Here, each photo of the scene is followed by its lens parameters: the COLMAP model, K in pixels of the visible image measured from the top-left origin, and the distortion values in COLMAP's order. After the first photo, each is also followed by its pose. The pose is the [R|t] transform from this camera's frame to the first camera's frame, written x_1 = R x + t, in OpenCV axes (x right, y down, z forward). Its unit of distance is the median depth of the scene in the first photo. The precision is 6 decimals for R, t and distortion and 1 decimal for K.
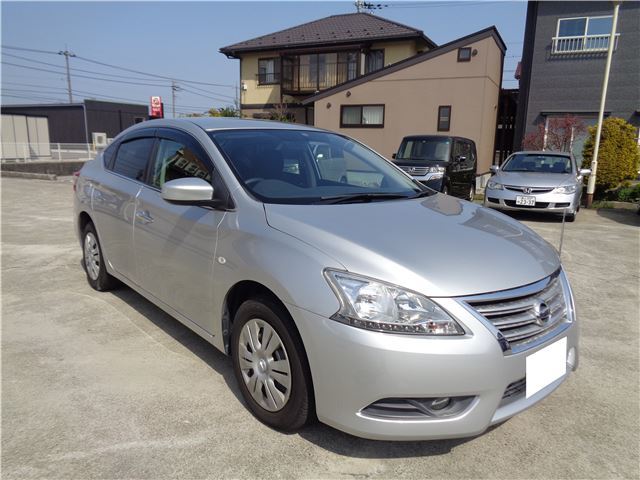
lens RADIAL K [[485.8, 0, 319.3], [0, 485.8, 241.3], [0, 0, 1]] dist [-0.011778, 0.009572]
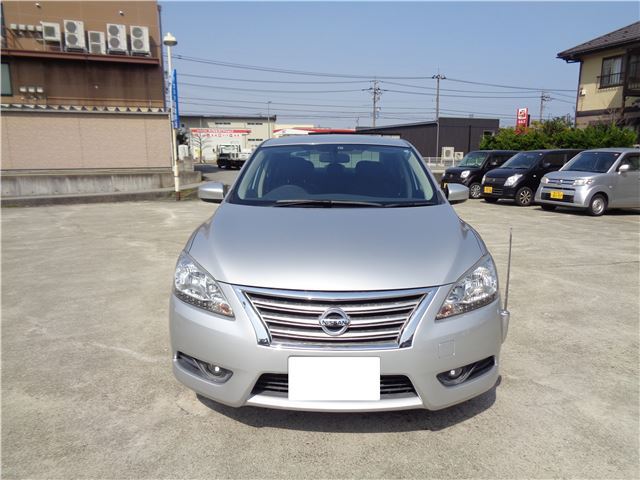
lens RADIAL K [[485.8, 0, 320.9], [0, 485.8, 242.1], [0, 0, 1]] dist [-0.011778, 0.009572]
pose [[0.740579, 0.100666, -0.664386, 0.109894], [-0.116740, 0.992955, 0.020322, -0.003165], [0.661751, 0.062511, 0.747113, 0.023401]]
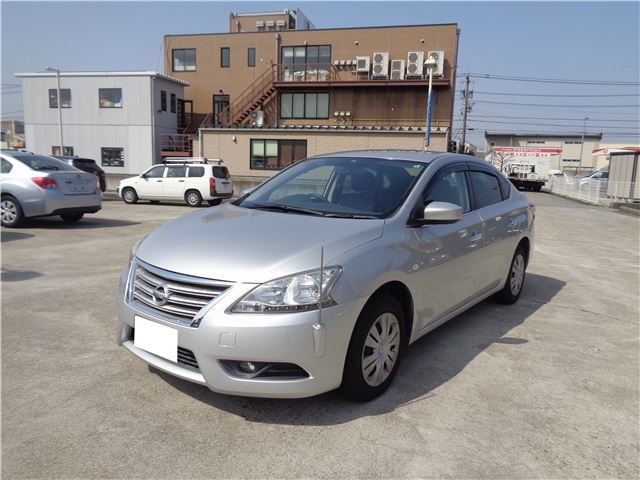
lens RADIAL K [[485.8, 0, 320.5], [0, 485.8, 241.5], [0, 0, 1]] dist [-0.011778, 0.009572]
pose [[0.196987, 0.137438, -0.970725, 0.174664], [-0.222776, 0.970500, 0.092198, -0.019026], [0.954760, 0.198092, 0.221794, 0.110696]]
